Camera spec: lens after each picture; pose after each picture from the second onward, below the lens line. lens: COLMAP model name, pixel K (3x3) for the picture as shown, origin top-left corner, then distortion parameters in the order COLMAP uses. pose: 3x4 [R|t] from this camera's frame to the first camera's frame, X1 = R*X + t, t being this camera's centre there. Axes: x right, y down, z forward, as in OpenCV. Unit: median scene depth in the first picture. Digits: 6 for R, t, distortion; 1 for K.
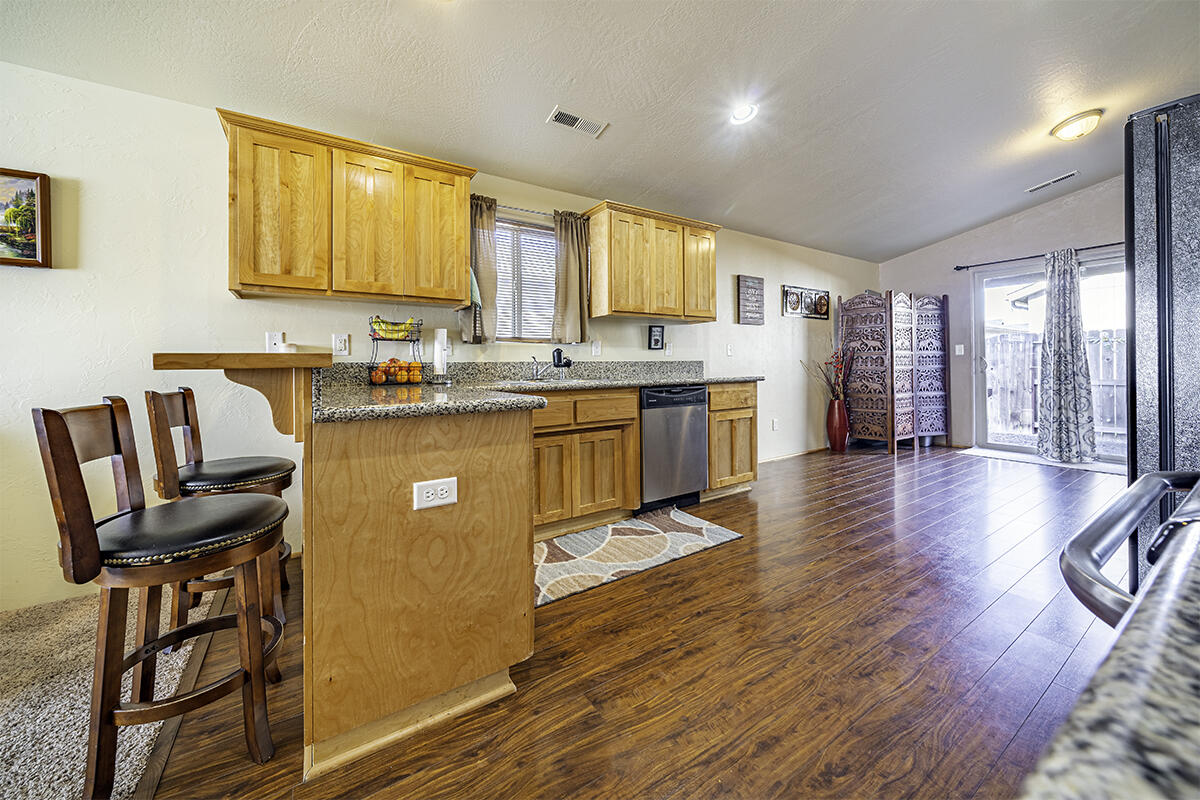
lens RADIAL K [[417.0, 0, 574.3], [0, 417.0, 365.9], [0, 0, 1]] dist [0.001662, -0.000848]
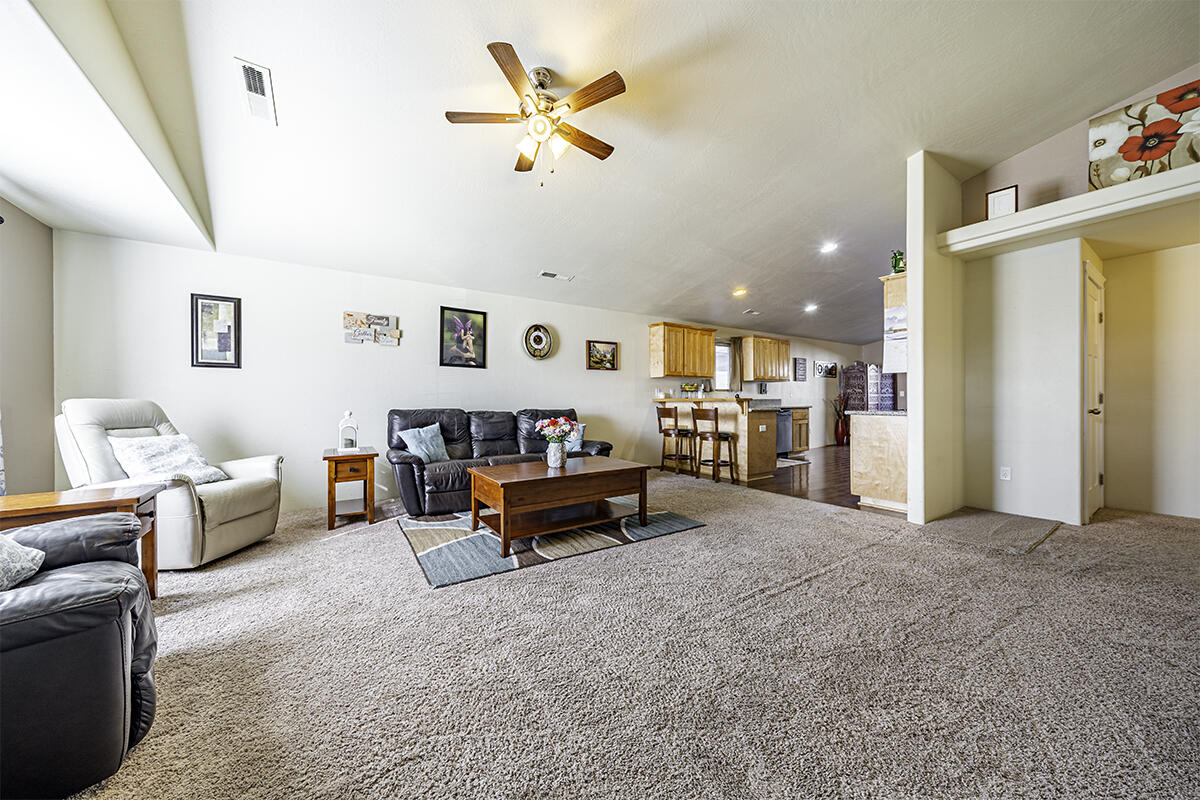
lens RADIAL K [[417.0, 0, 600.9], [0, 417.0, 398.9], [0, 0, 1]] dist [0.001662, -0.000848]
pose [[0.998281, 0.007466, 0.058124, -0.791851], [-0.007232, 0.999965, -0.004236, 0.004000], [-0.058154, 0.003808, 0.998300, -1.161948]]
